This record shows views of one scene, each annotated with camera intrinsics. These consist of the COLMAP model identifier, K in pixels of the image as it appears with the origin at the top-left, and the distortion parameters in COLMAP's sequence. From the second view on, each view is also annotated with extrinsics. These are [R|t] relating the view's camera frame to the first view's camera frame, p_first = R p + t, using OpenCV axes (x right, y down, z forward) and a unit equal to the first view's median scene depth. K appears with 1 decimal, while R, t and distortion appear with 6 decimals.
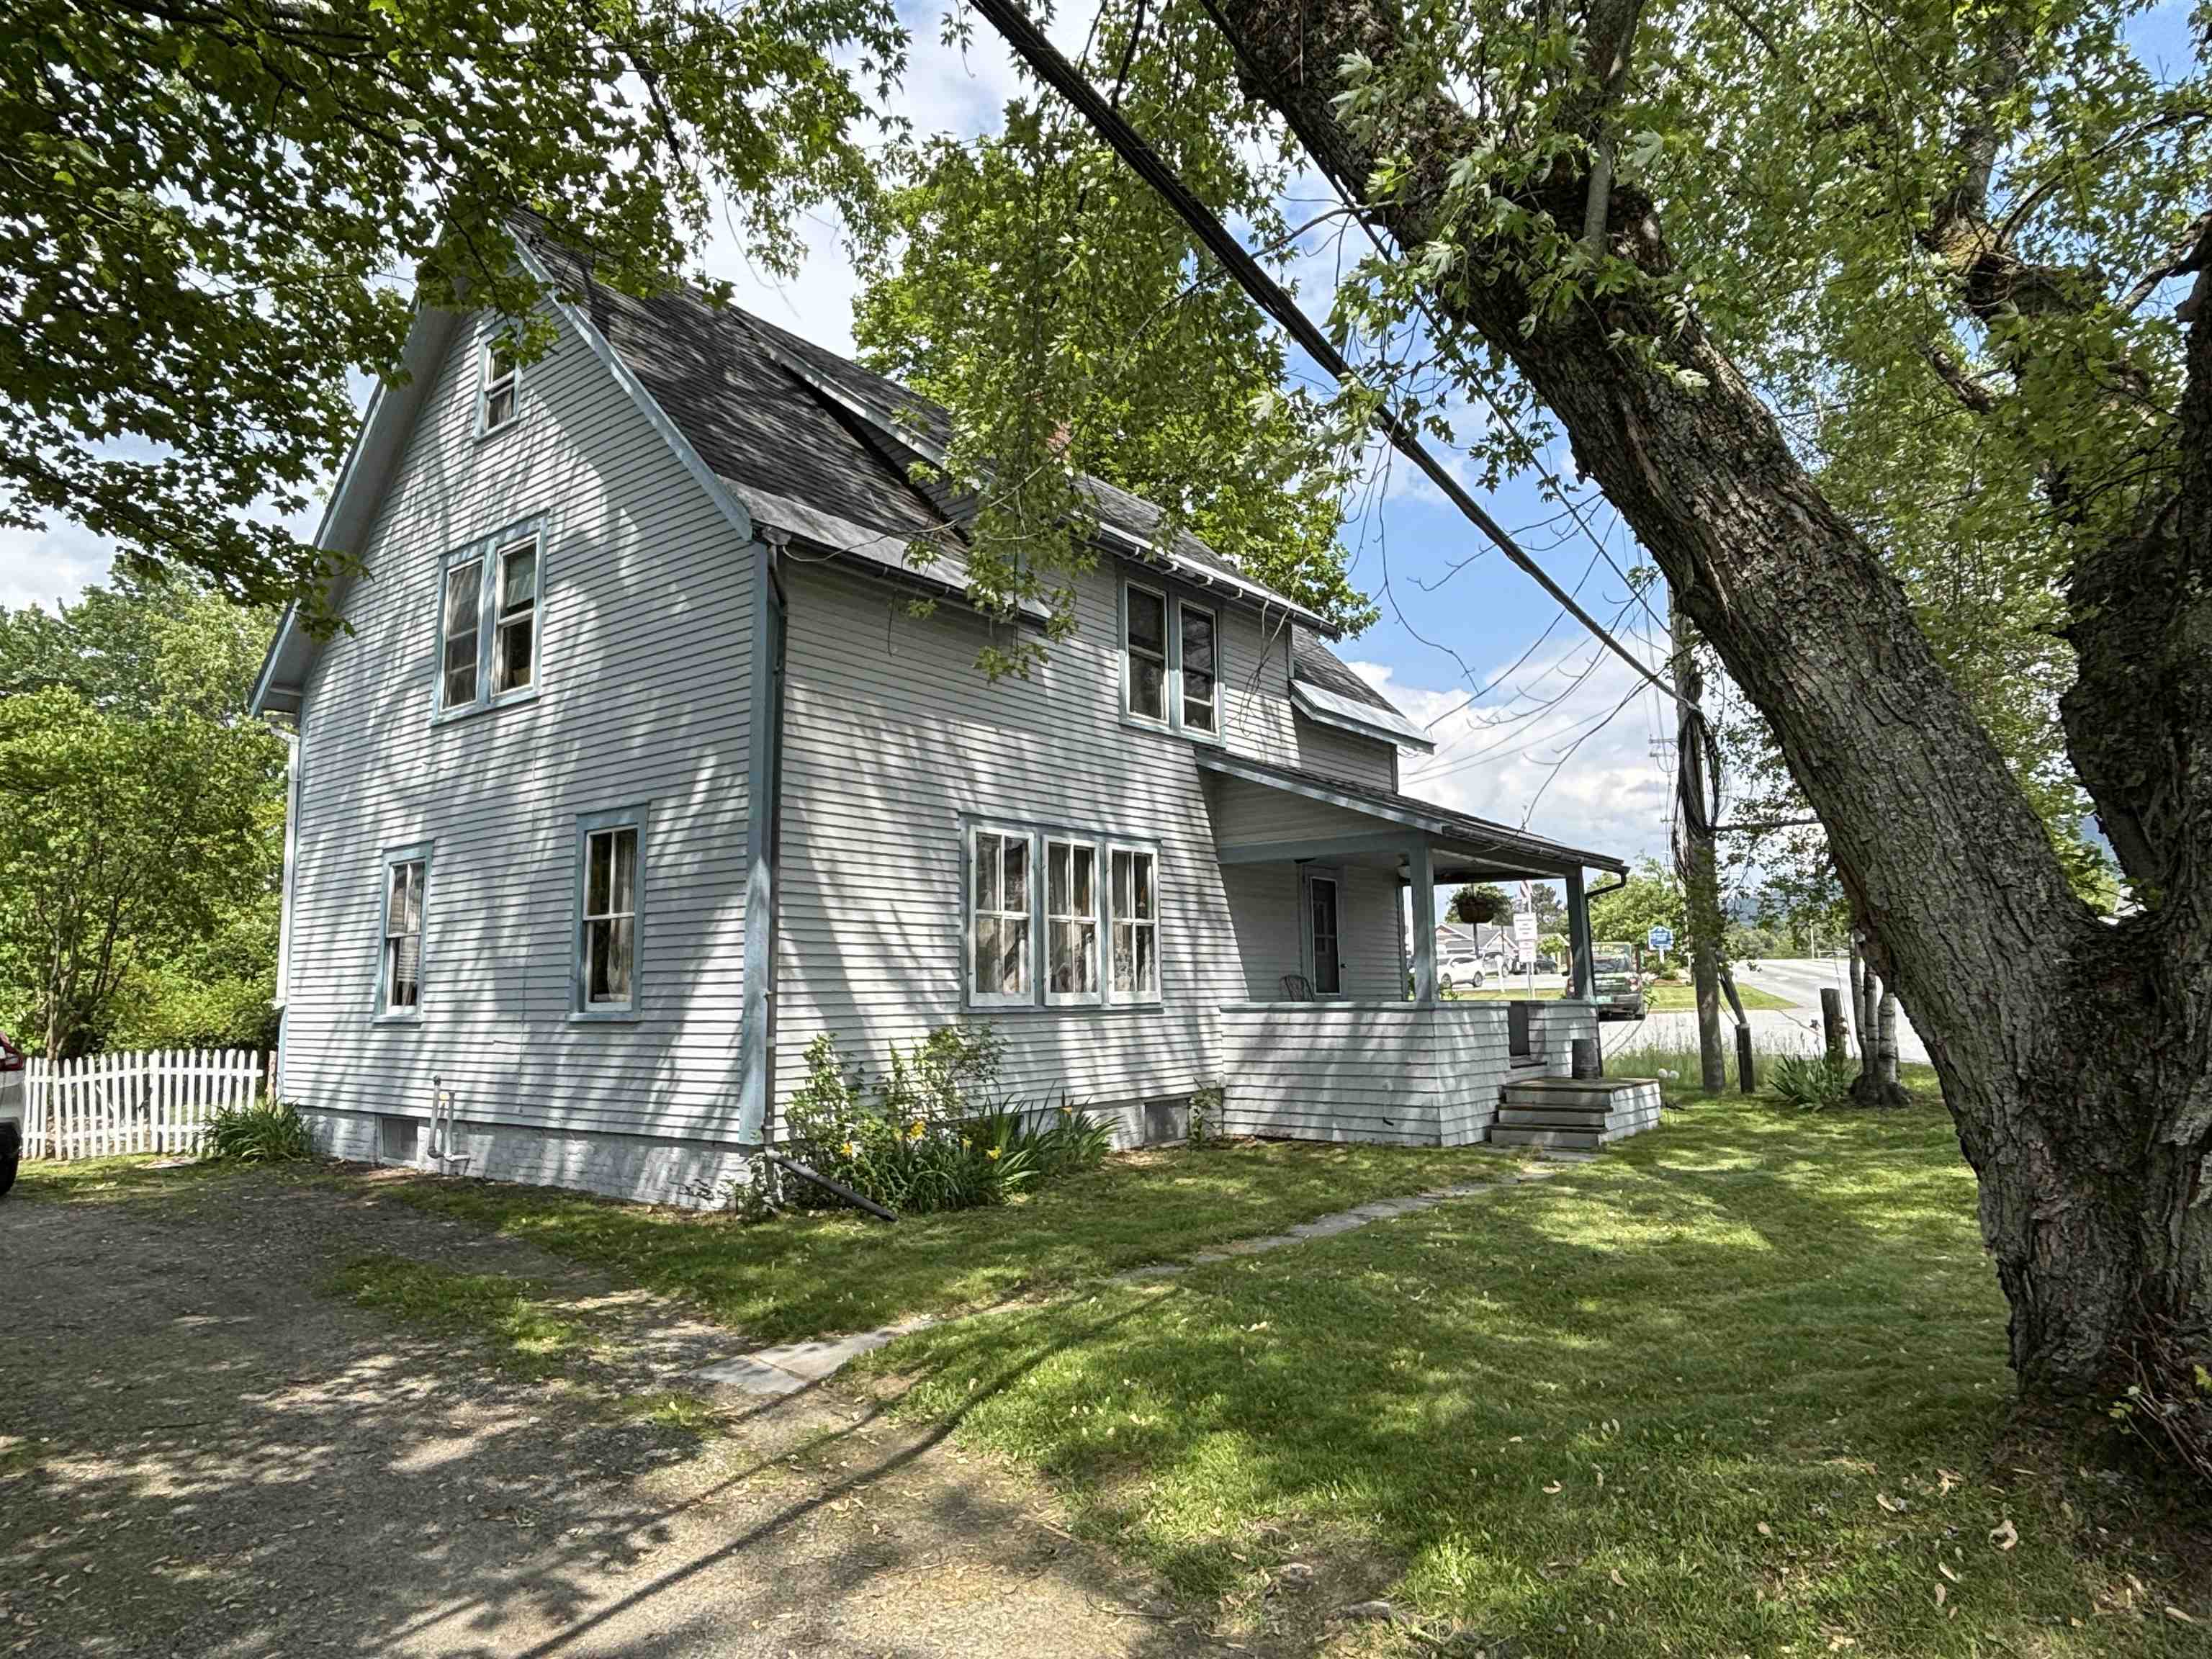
lens RADIAL K [[1335.4, 0, 1106.0], [0, 1335.4, 829.5], [0, 0, 1]] dist [0.050762, -0.000069]
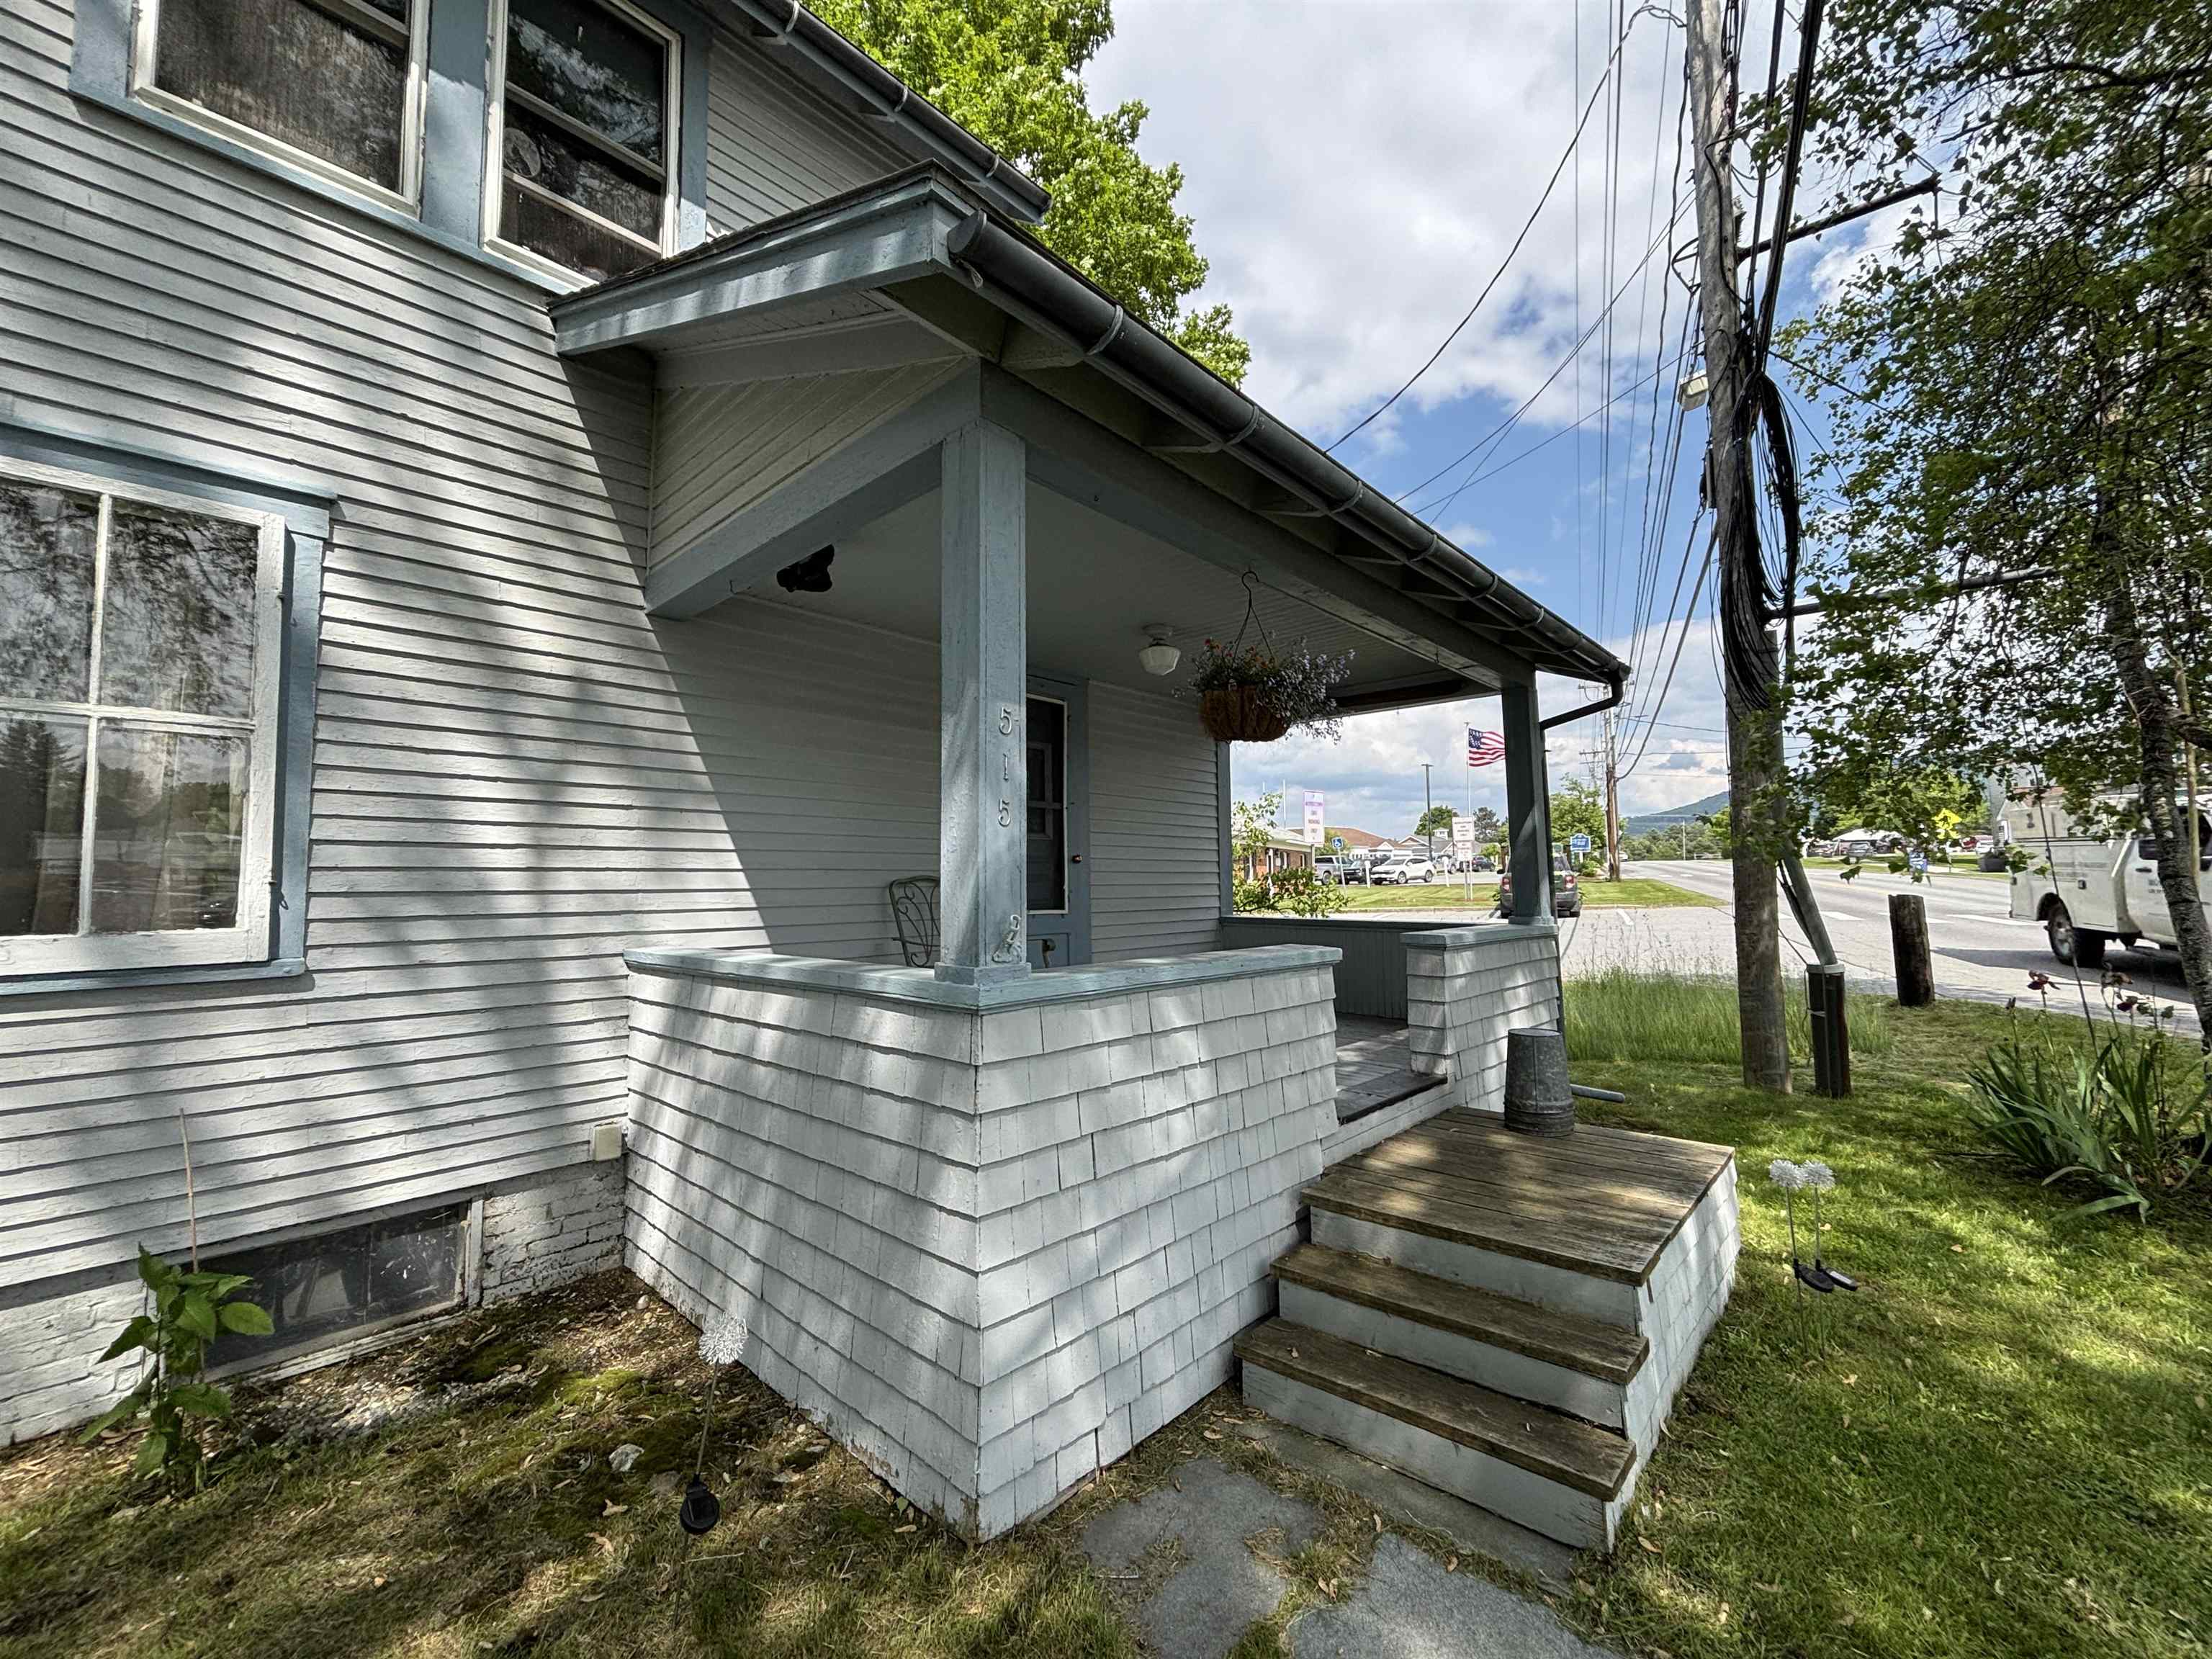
lens RADIAL K [[904.3, 0, 1094.6], [0, 904.3, 830.9], [0, 0, 1]] dist [0.000984, 0.000049]
pose [[0.995502, -0.004901, -0.094609, 0.256680], [0.010701, 0.998087, 0.060888, 0.079472], [0.094130, -0.061627, 0.993651, 0.745870]]
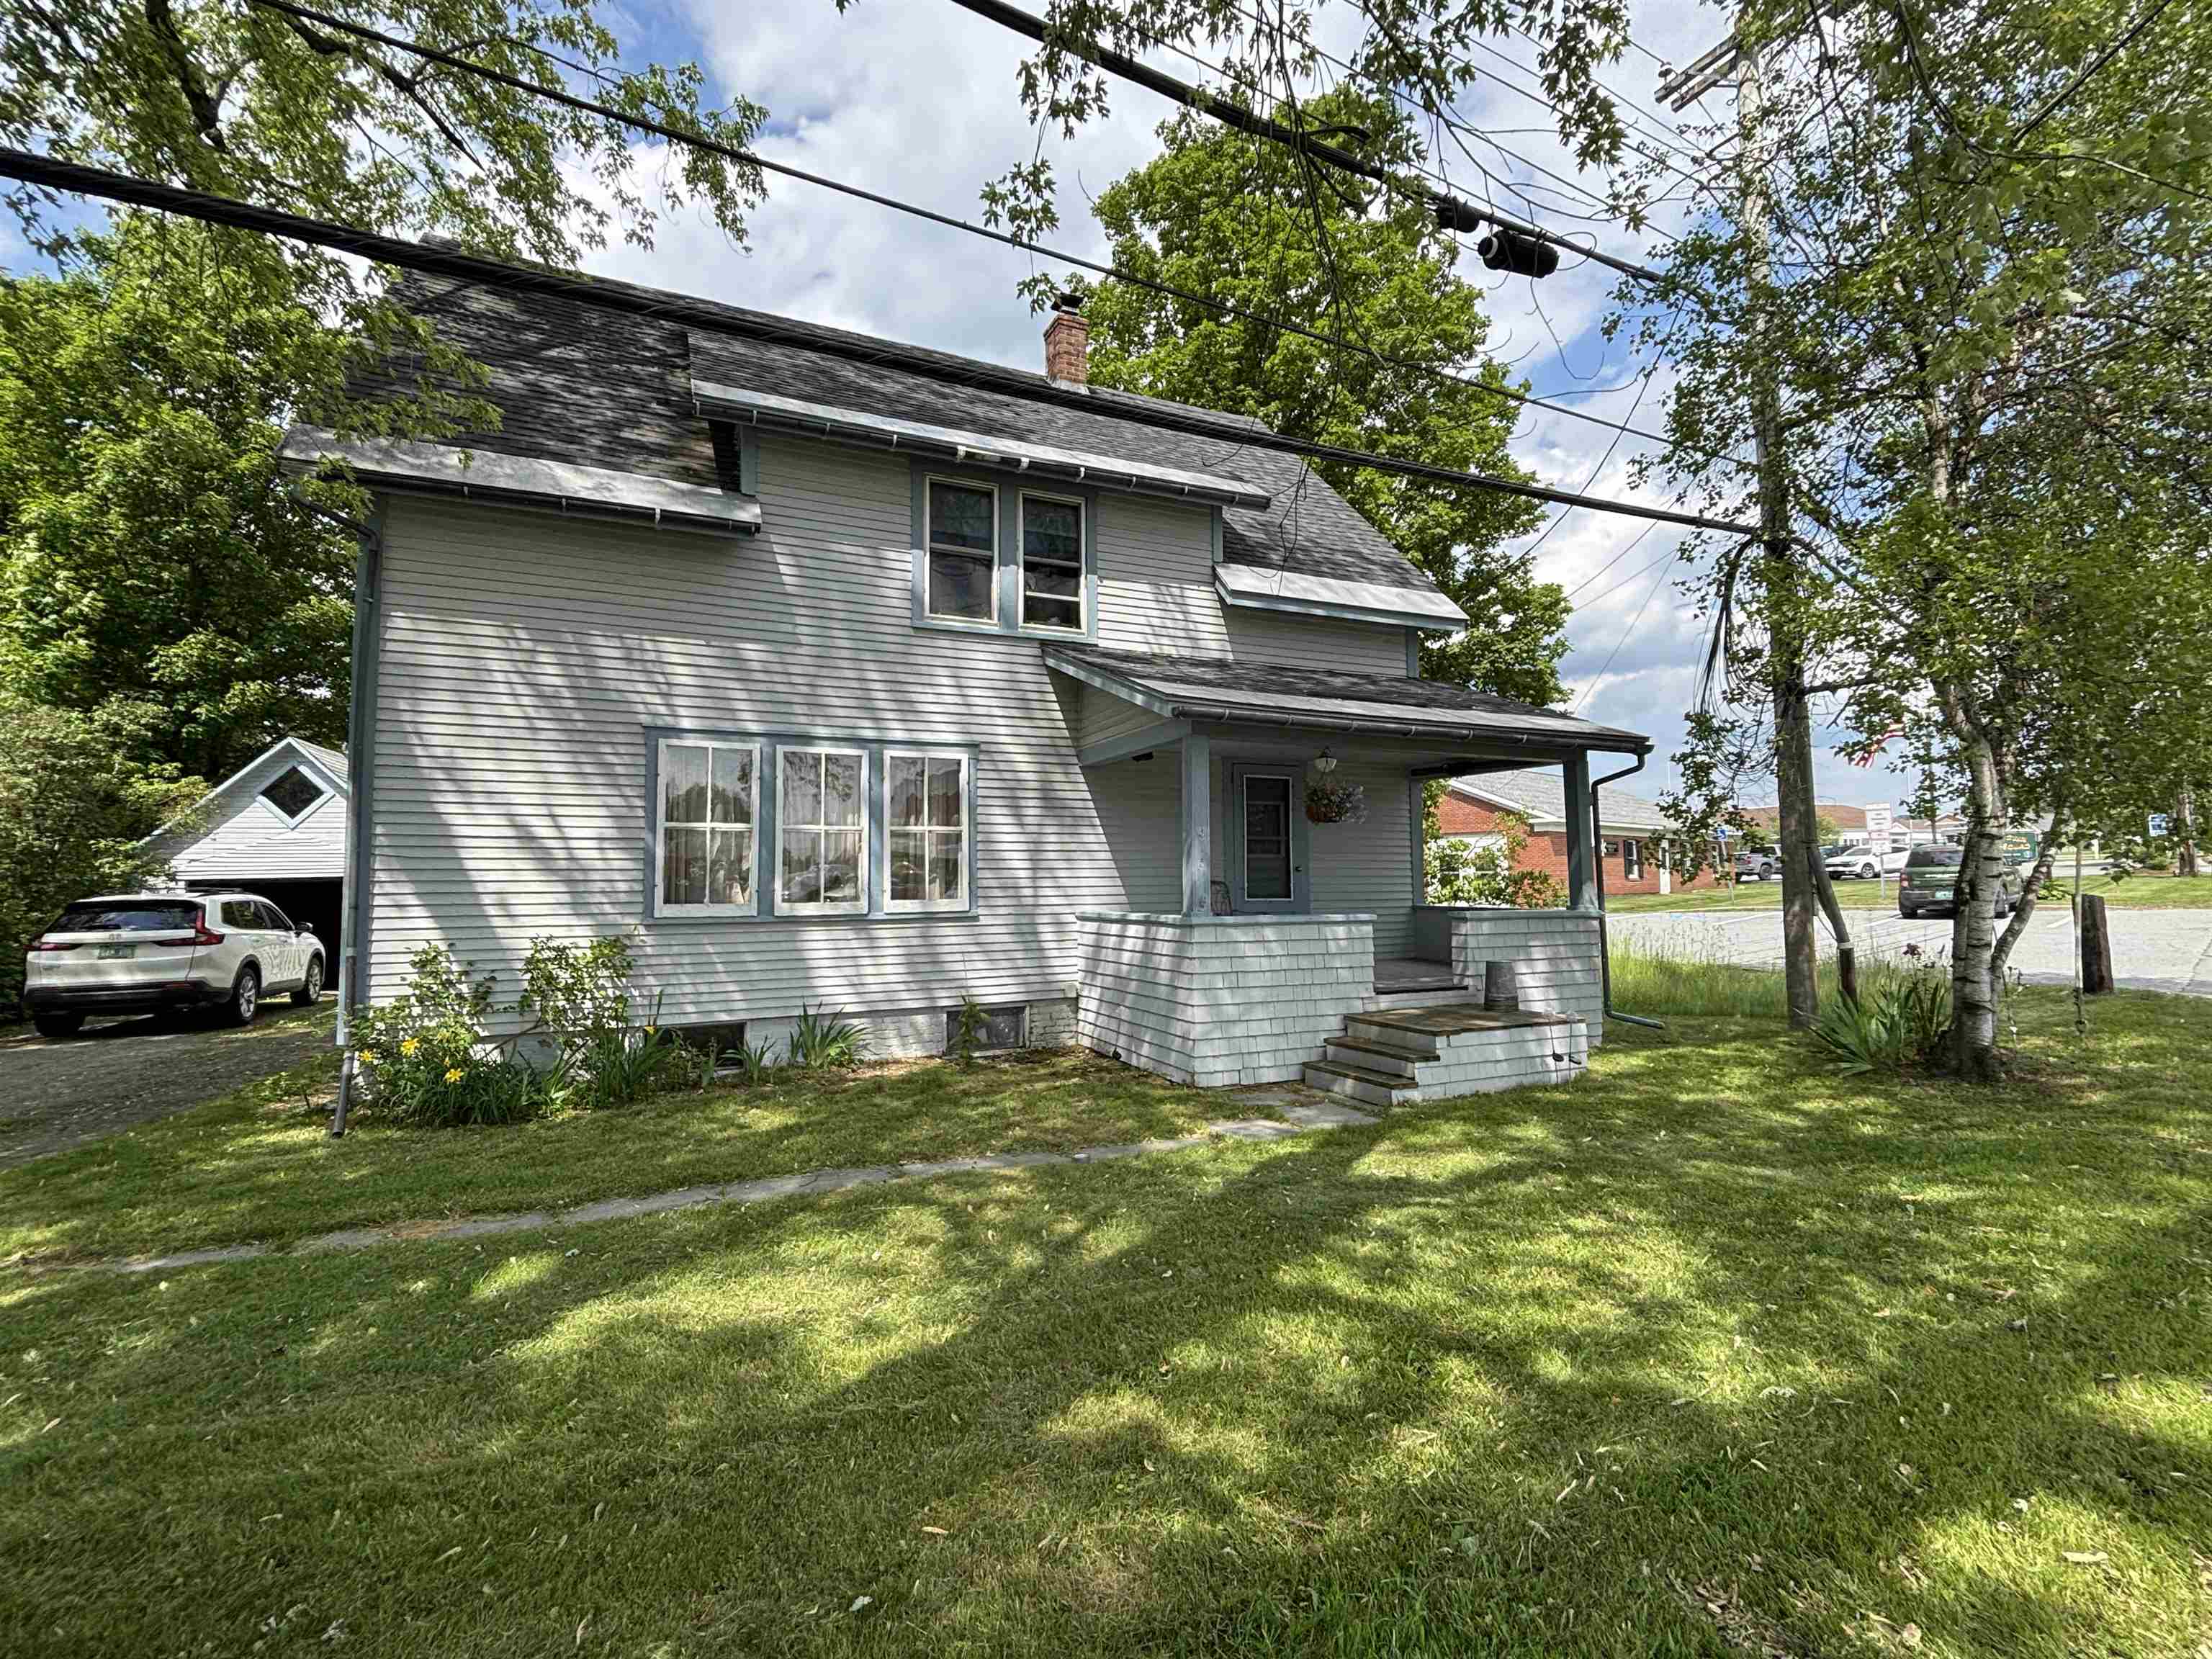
lens RADIAL K [[973.0, 0, 1111.0], [0, 973.0, 843.6], [0, 0, 1]] dist [-0.001175, -0.000074]
pose [[0.892633, -0.013161, -0.450592, 0.428652], [0.051855, 0.995936, 0.073638, 0.031464], [0.447791, -0.089097, 0.889688, 0.394568]]
